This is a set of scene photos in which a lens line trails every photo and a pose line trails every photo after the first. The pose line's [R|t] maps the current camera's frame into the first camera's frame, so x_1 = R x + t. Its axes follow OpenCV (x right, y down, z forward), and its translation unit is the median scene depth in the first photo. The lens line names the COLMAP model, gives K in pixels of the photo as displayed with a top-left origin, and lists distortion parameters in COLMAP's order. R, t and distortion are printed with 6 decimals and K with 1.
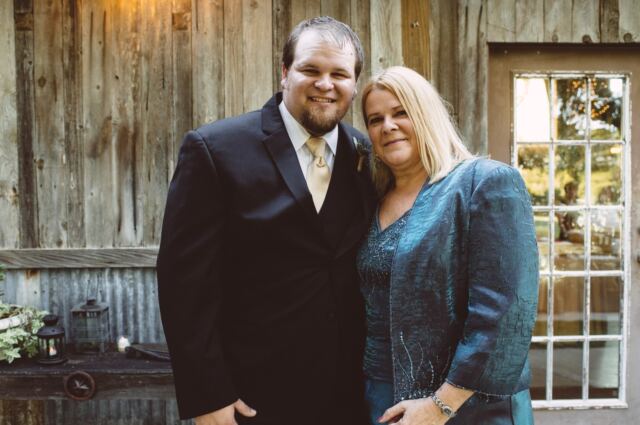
lens RADIAL K [[624.6, 0, 315.4], [0, 624.6, 207.8], [0, 0, 1]] dist [-0.081939, 0.094136]
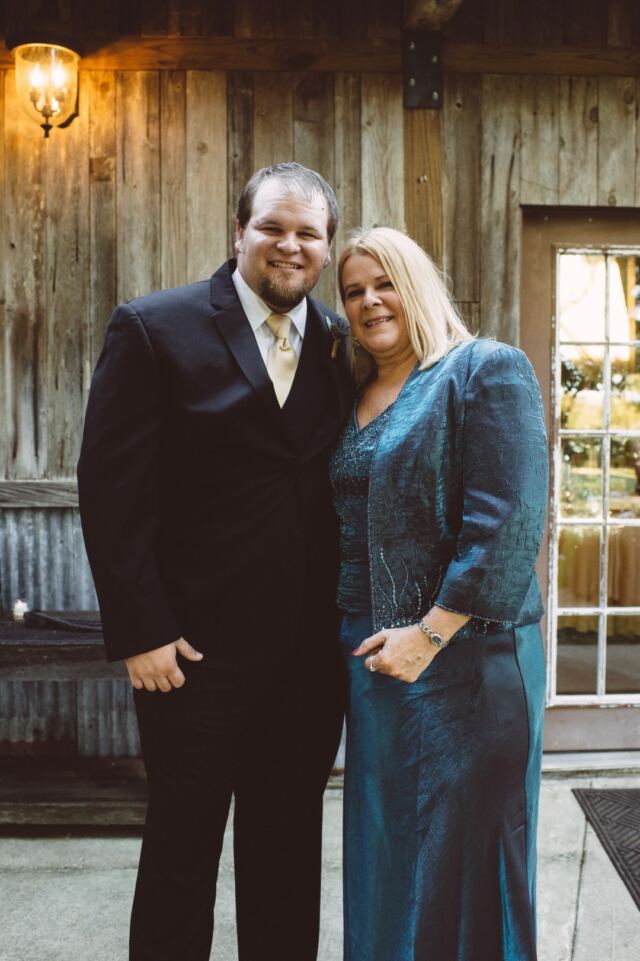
lens RADIAL K [[980.7, 0, 322.3], [0, 980.7, 494.1], [0, 0, 1]] dist [-0.065601, 0.034943]
pose [[0.999568, 0.007572, 0.028402, 0.012792], [-0.008118, 0.999783, 0.019176, 0.056343], [-0.028250, -0.019399, 0.999413, -0.156281]]
